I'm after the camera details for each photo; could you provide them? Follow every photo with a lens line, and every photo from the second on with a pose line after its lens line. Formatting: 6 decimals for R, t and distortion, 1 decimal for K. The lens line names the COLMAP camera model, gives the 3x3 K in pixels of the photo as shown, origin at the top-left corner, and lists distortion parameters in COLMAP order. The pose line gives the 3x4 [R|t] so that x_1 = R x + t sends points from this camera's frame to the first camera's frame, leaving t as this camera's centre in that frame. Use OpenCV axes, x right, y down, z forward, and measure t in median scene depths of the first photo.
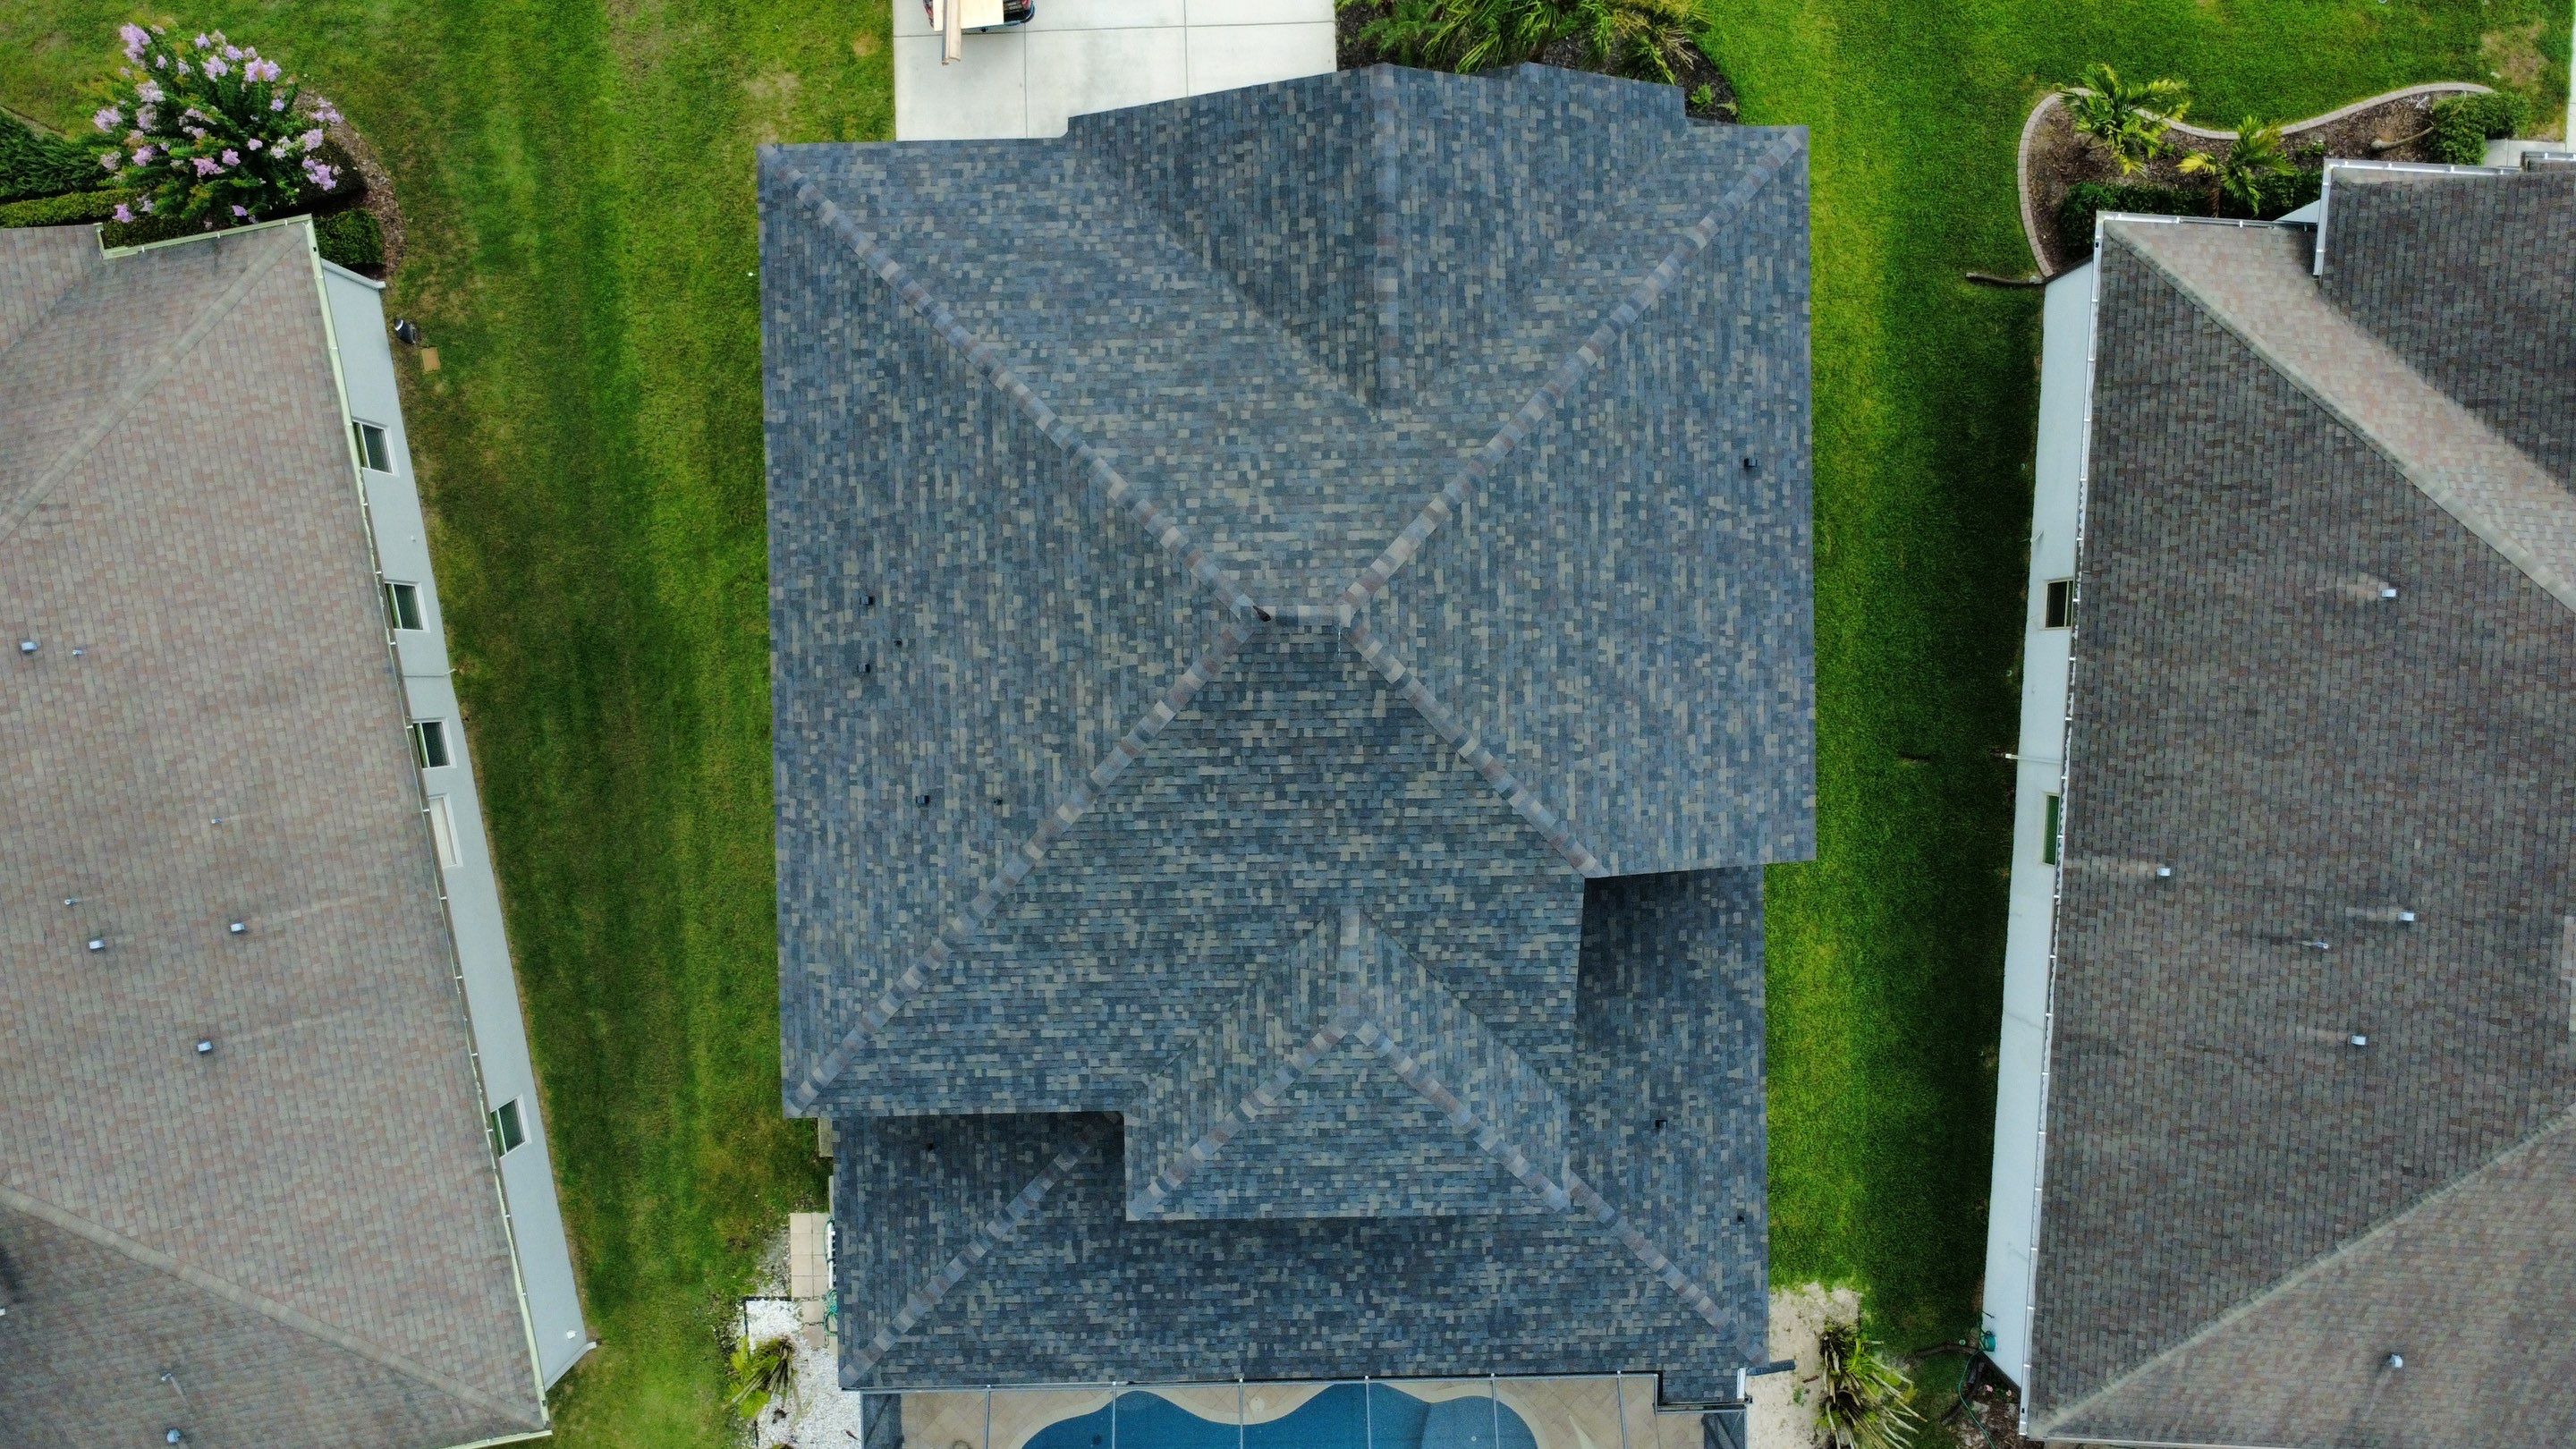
lens RADIAL K [[1877.4, 0, 1283.4], [0, 1877.4, 720.1], [0, 0, 1]] dist [-0.005383, 0.008127]
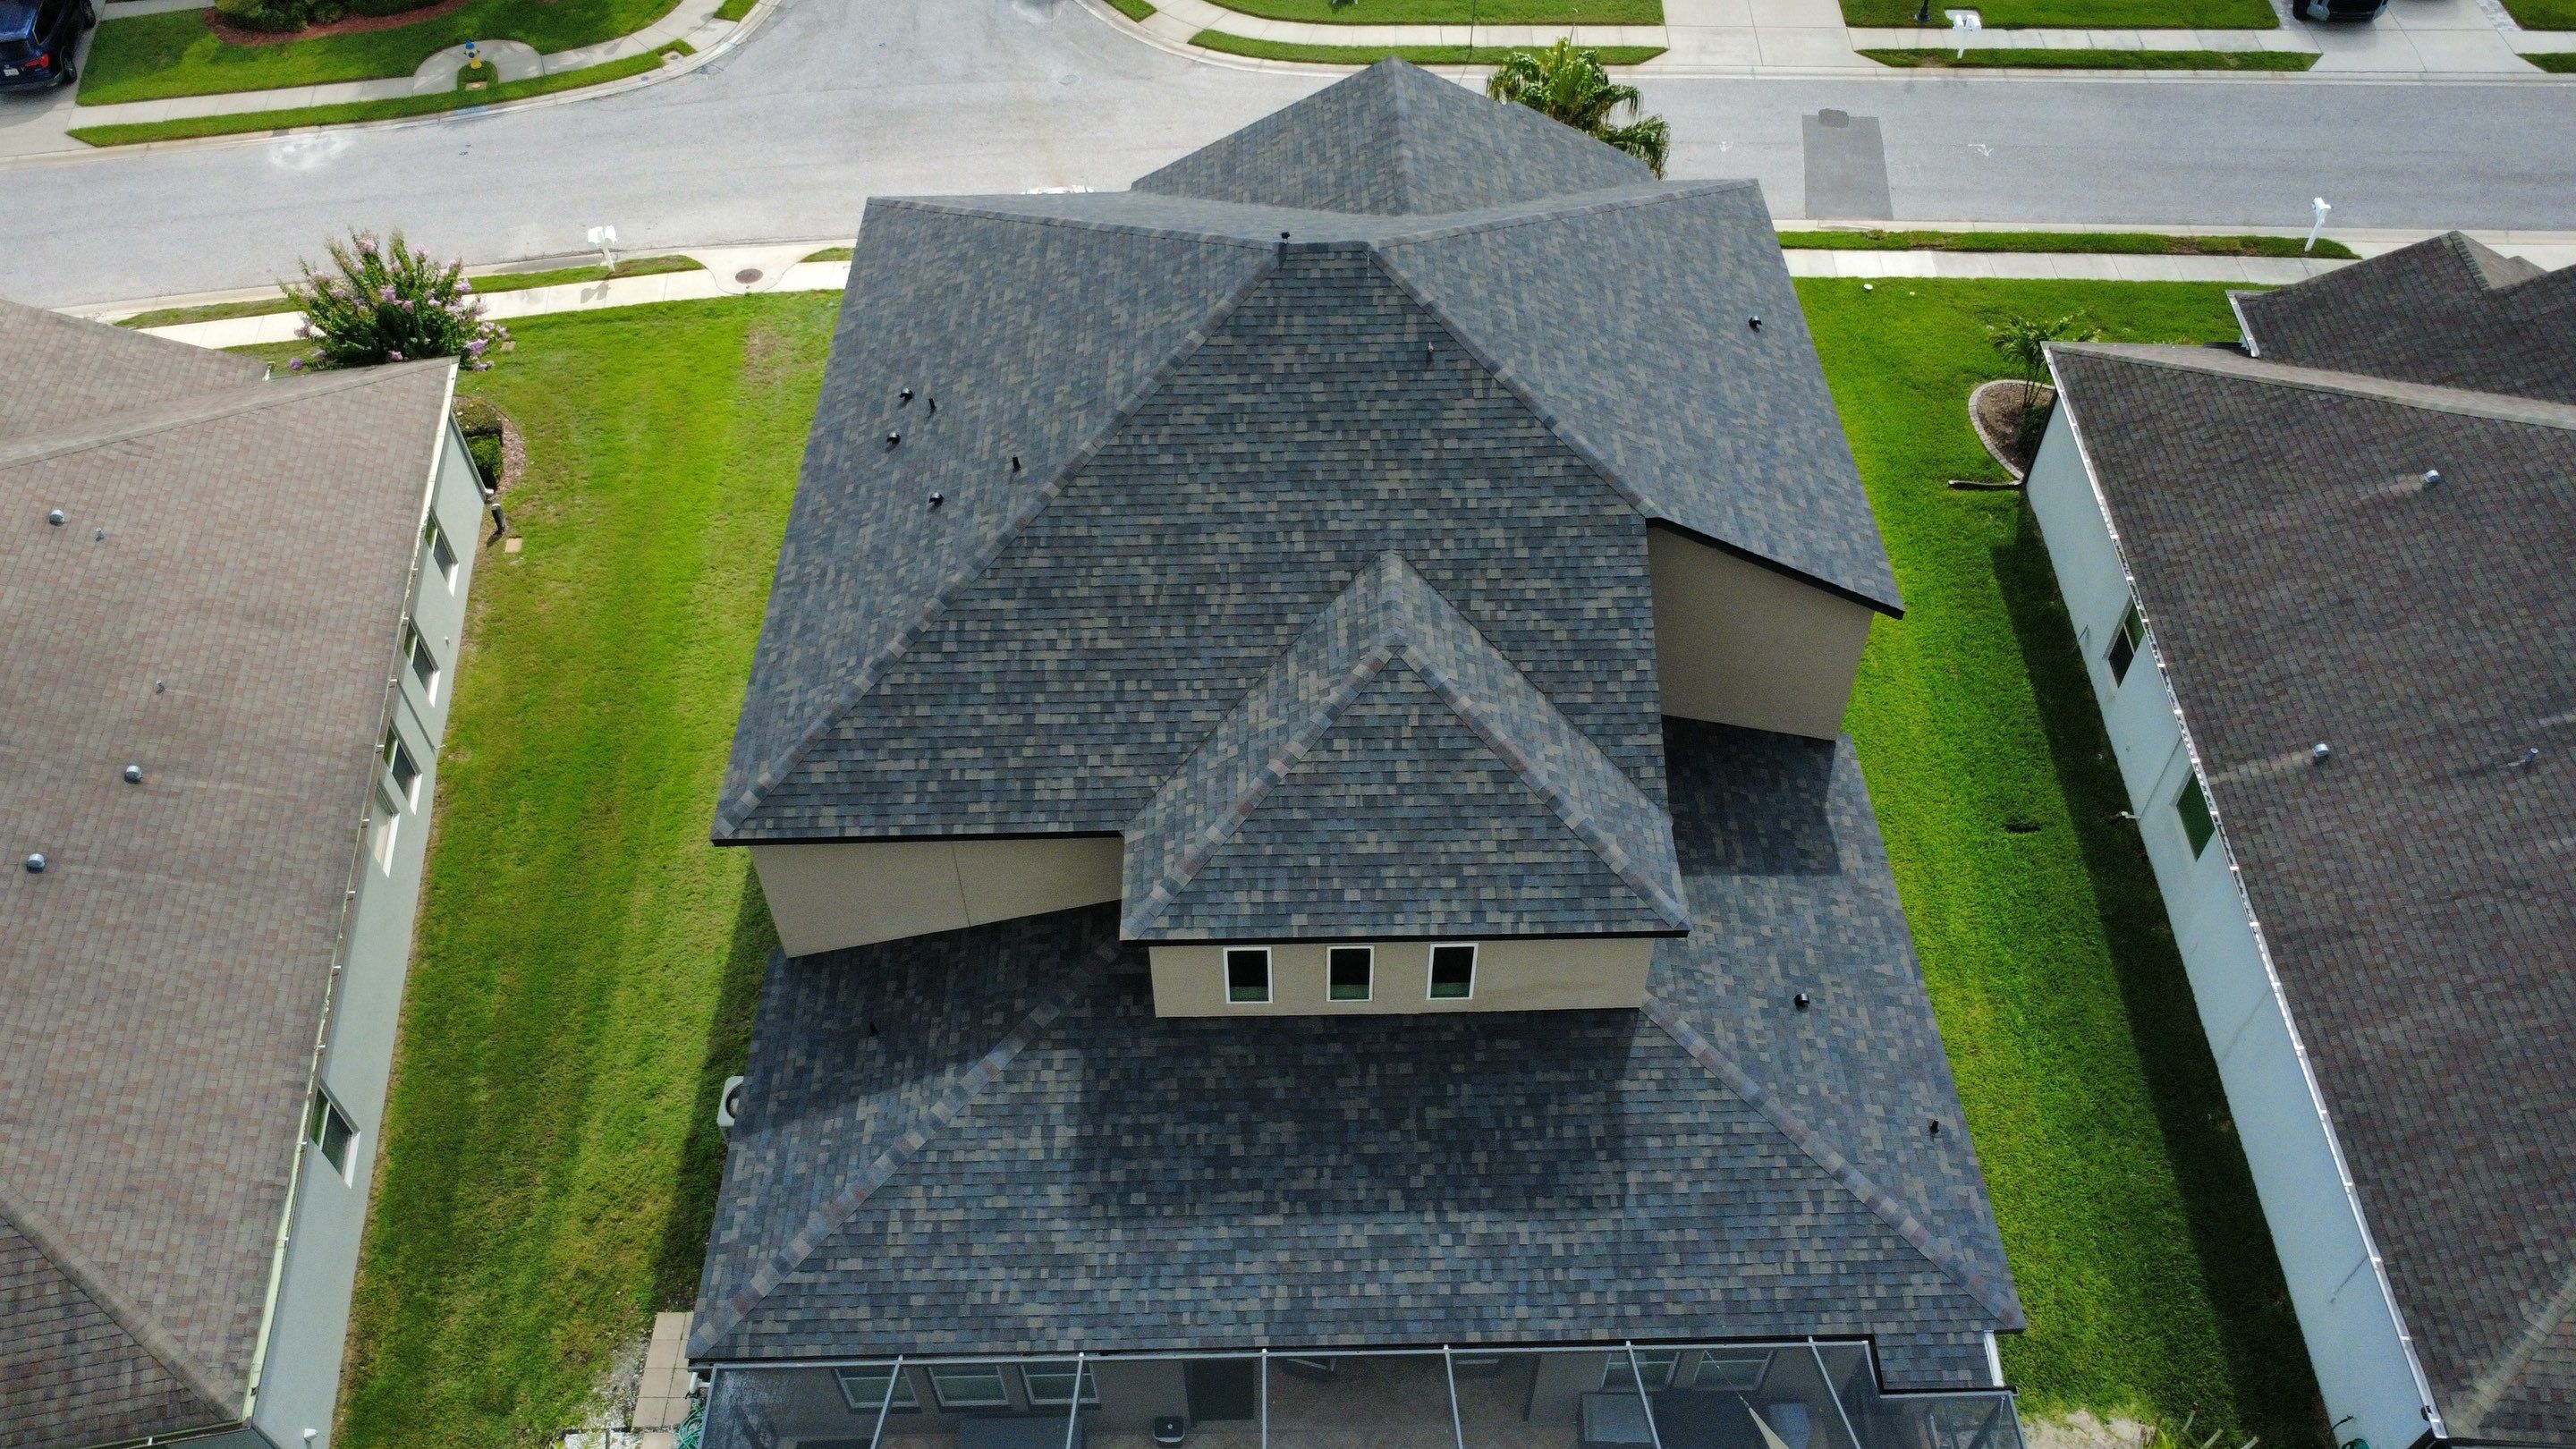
lens RADIAL K [[1877.4, 0, 1283.4], [0, 1877.4, 720.1], [0, 0, 1]] dist [-0.005383, 0.008127]
pose [[0.999797, -0.010178, -0.017382, -0.001409], [-0.004826, 0.716780, -0.697282, 0.765863], [0.019556, 0.697225, 0.716586, 0.392156]]
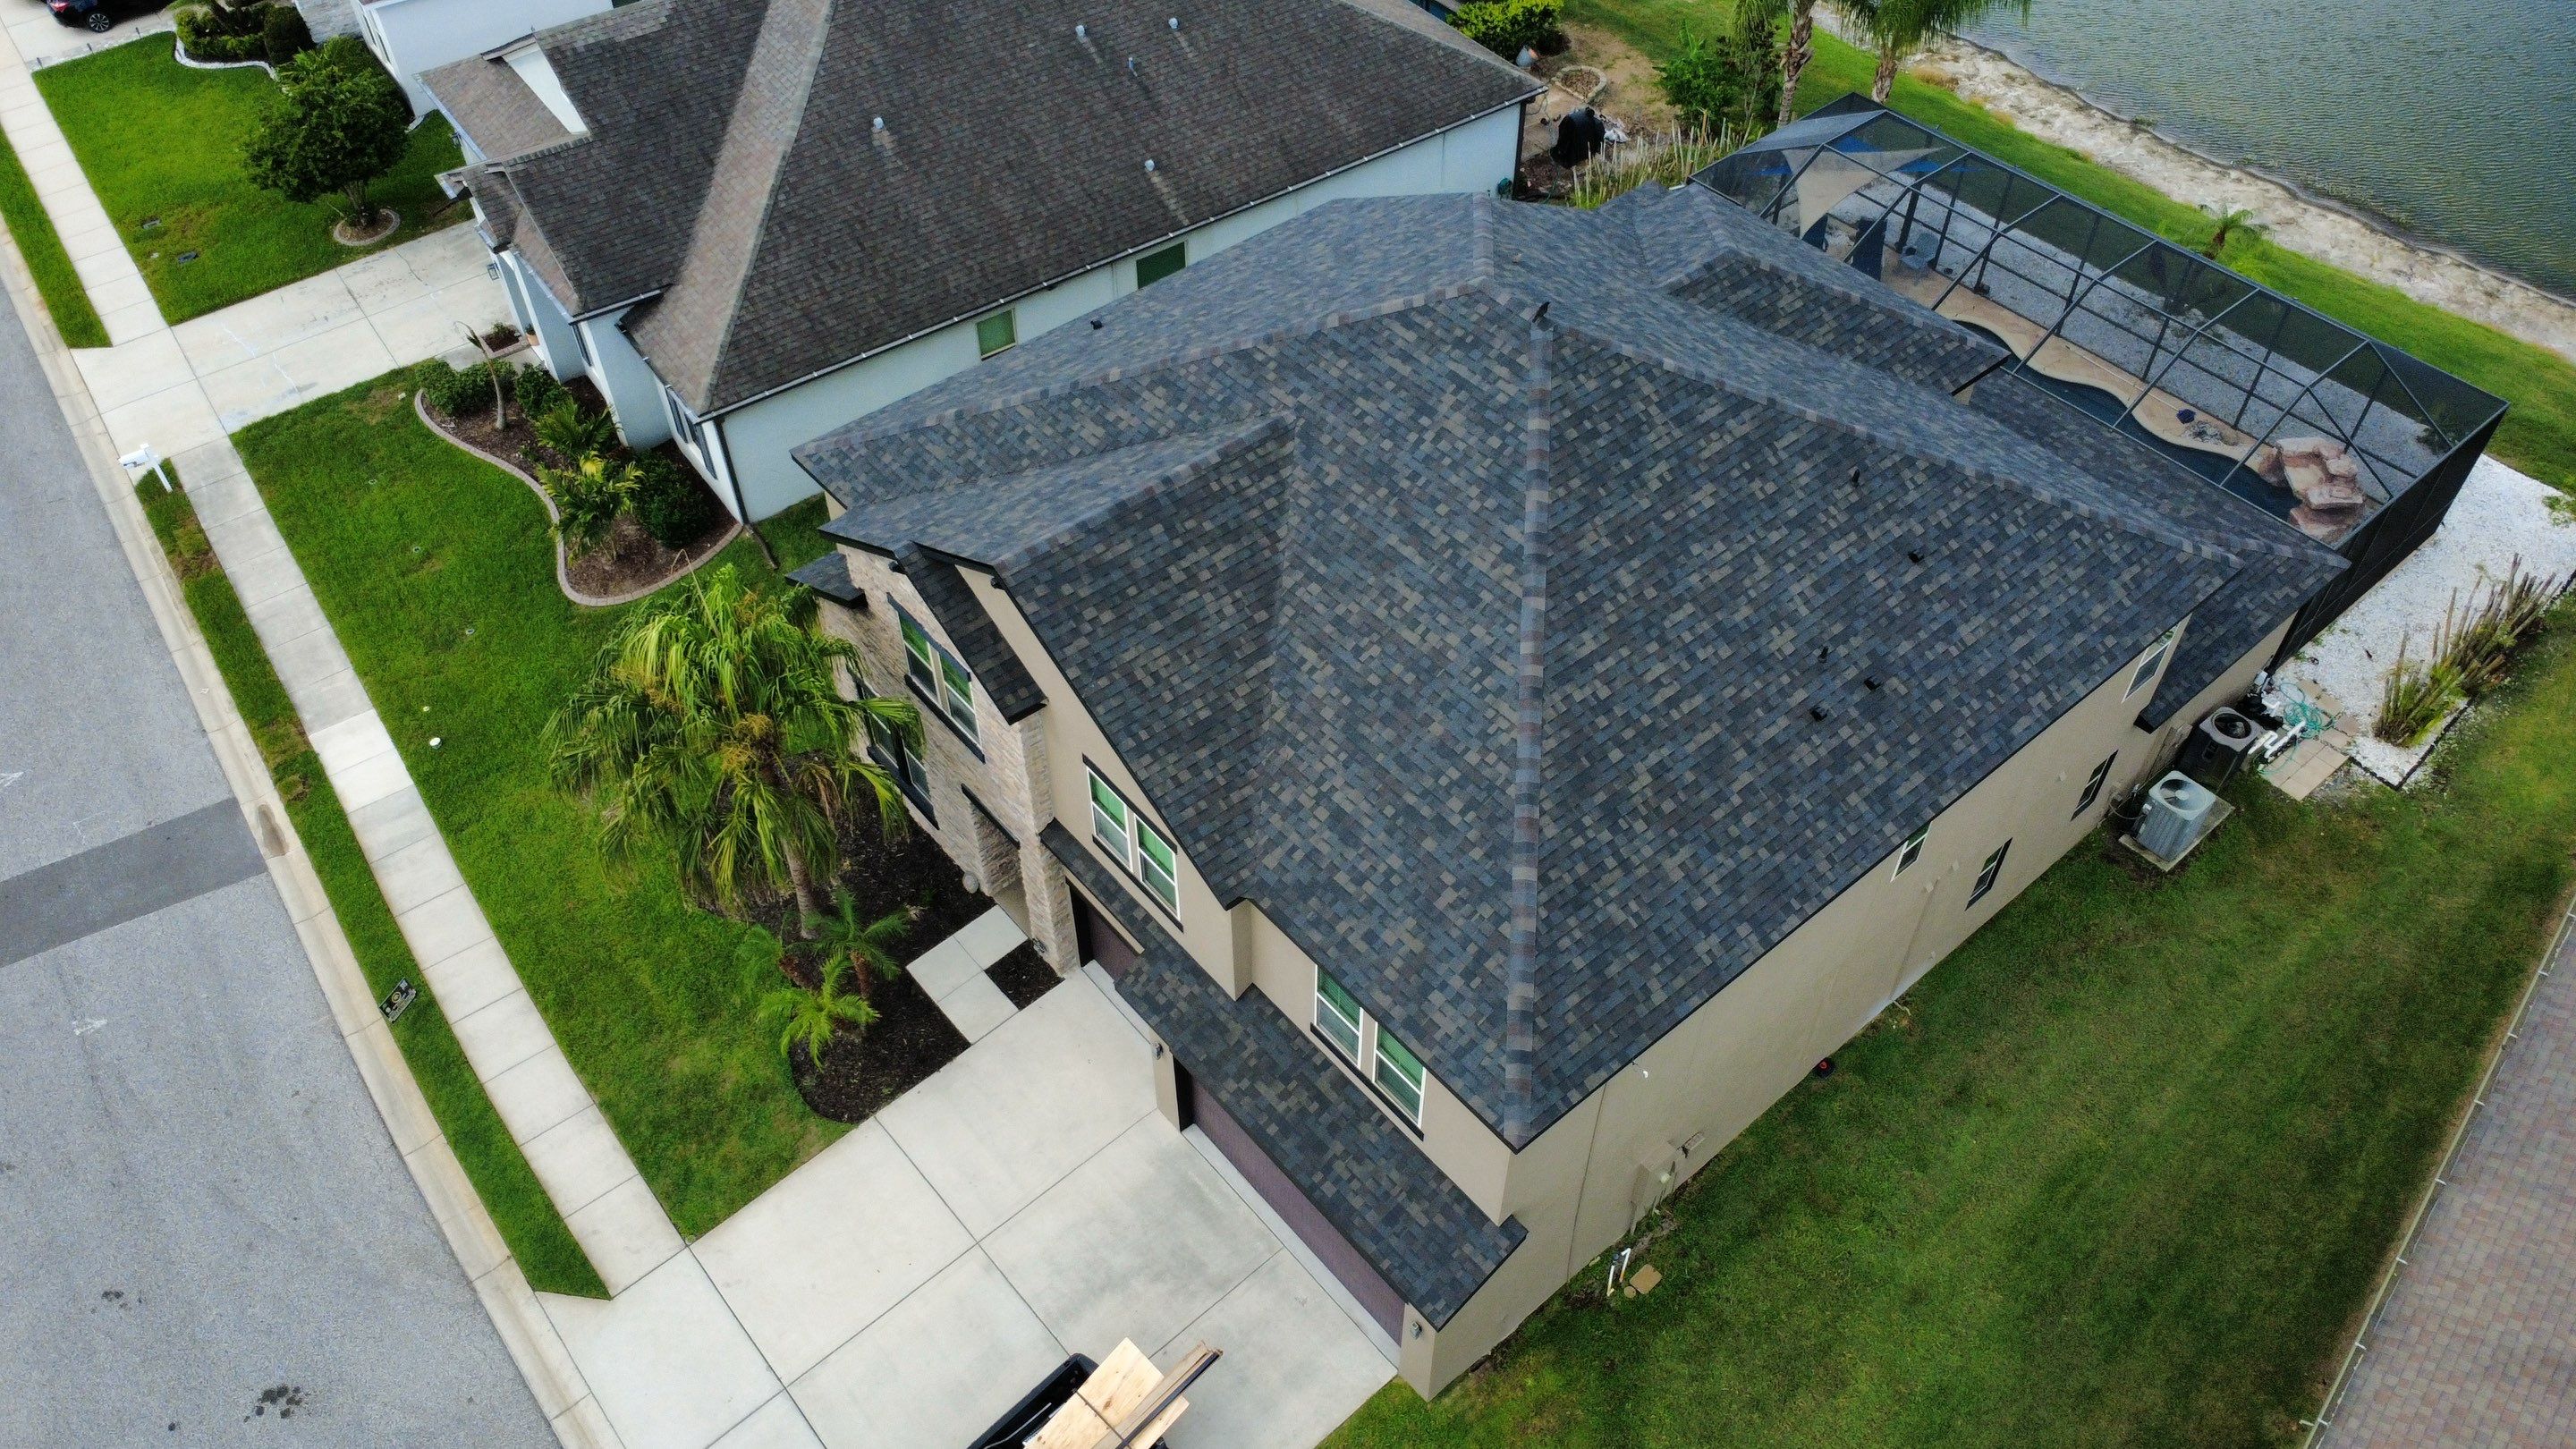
lens RADIAL K [[1877.4, 0, 1283.4], [0, 1877.4, 720.1], [0, 0, 1]] dist [-0.005383, 0.008127]
pose [[-0.626362, -0.571274, 0.530394, -0.522330], [0.779235, -0.477638, 0.405776, -0.601341], [0.021527, 0.667464, 0.744331, 0.350361]]
